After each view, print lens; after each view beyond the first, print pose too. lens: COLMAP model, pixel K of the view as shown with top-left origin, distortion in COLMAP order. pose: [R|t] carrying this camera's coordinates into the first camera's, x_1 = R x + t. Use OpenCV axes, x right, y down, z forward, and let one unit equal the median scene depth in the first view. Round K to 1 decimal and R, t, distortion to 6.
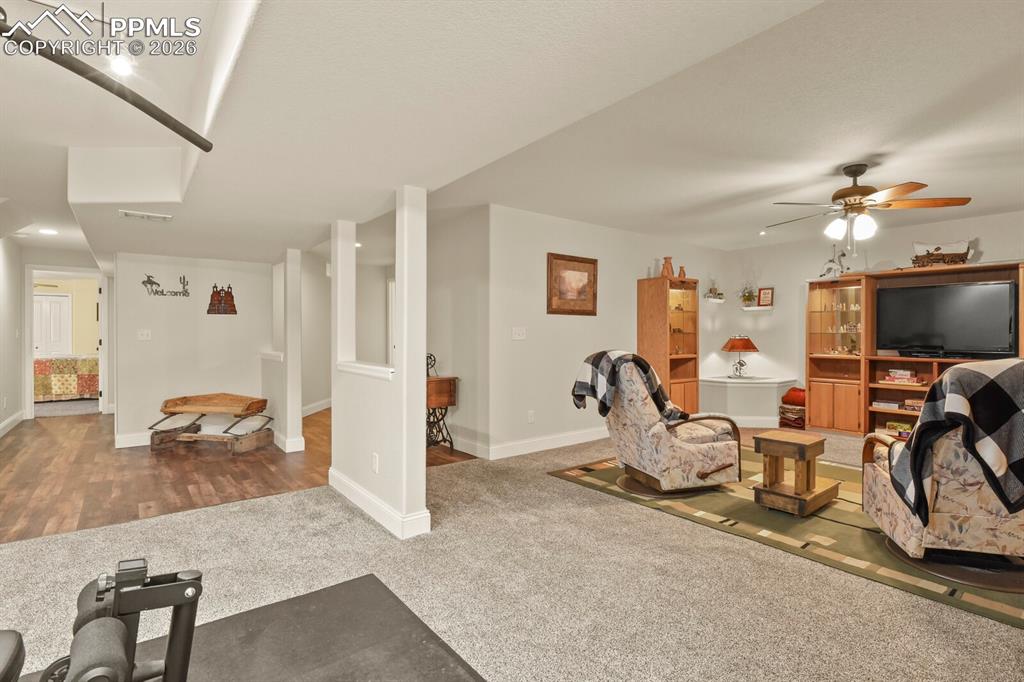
lens RADIAL K [[487.6, 0, 525.5], [0, 487.6, 340.9], [0, 0, 1]] dist [-0.001242, -0.000564]
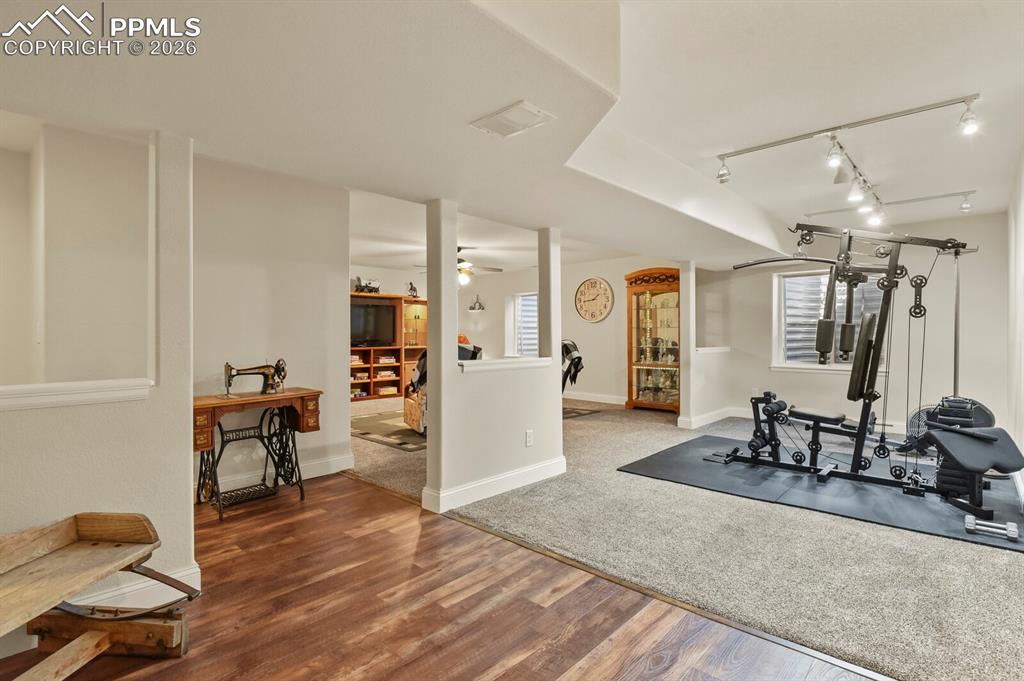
lens RADIAL K [[509.3, 0, 510.5], [0, 509.3, 333.7], [0, 0, 1]] dist [-0.002362, 0.000069]
pose [[-0.156235, 0.008346, 0.987685, -1.297443], [0.007794, 0.999944, -0.007217, 0.005683], [-0.987689, 0.006570, -0.156292, 1.052829]]
